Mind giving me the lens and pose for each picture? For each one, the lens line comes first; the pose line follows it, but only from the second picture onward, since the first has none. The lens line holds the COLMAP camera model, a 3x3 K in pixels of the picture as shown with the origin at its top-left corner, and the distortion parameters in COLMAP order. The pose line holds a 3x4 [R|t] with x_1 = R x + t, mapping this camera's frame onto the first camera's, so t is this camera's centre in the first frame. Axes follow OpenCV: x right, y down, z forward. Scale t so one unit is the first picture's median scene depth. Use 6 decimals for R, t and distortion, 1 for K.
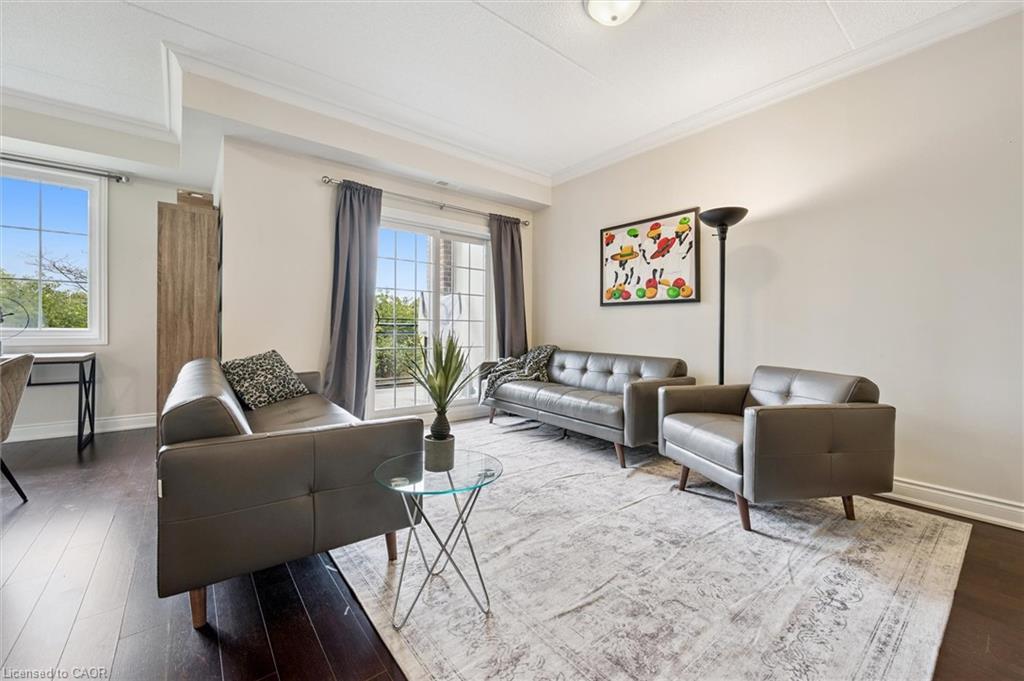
lens RADIAL K [[408.6, 0, 514.8], [0, 408.6, 332.6], [0, 0, 1]] dist [-0.000007, 0.000025]
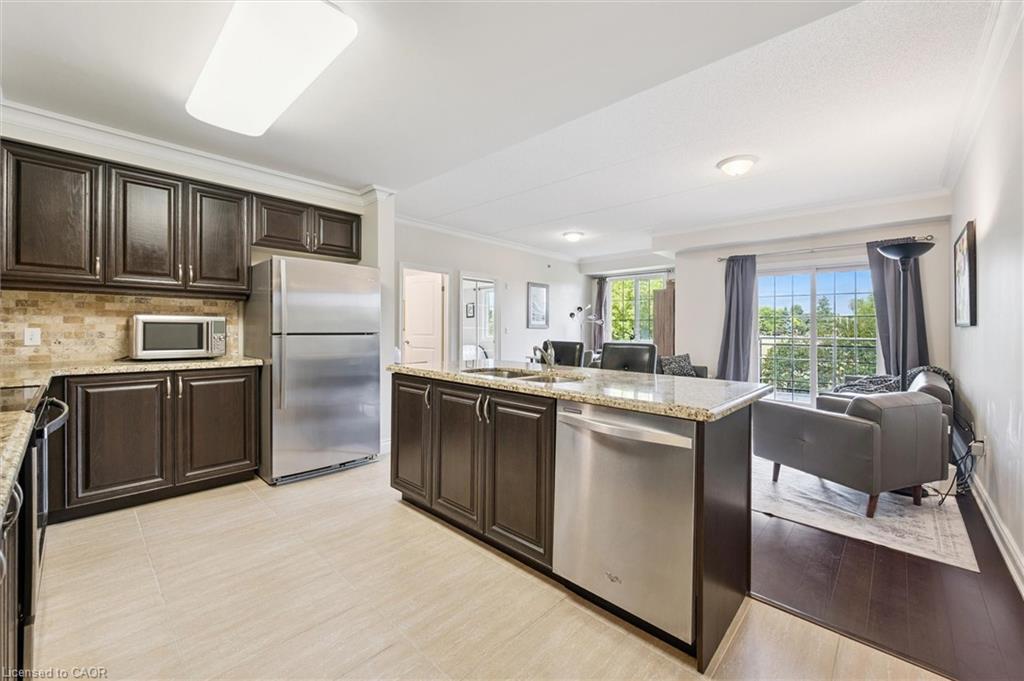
lens RADIAL K [[408.6, 0, 514.8], [0, 408.6, 332.6], [0, 0, 1]] dist [-0.000007, 0.000025]
pose [[0.140521, 0.012074, -0.990004, 1.161850], [-0.017757, 0.999796, 0.009674, -0.051694], [0.989919, 0.016220, 0.140706, -0.138808]]
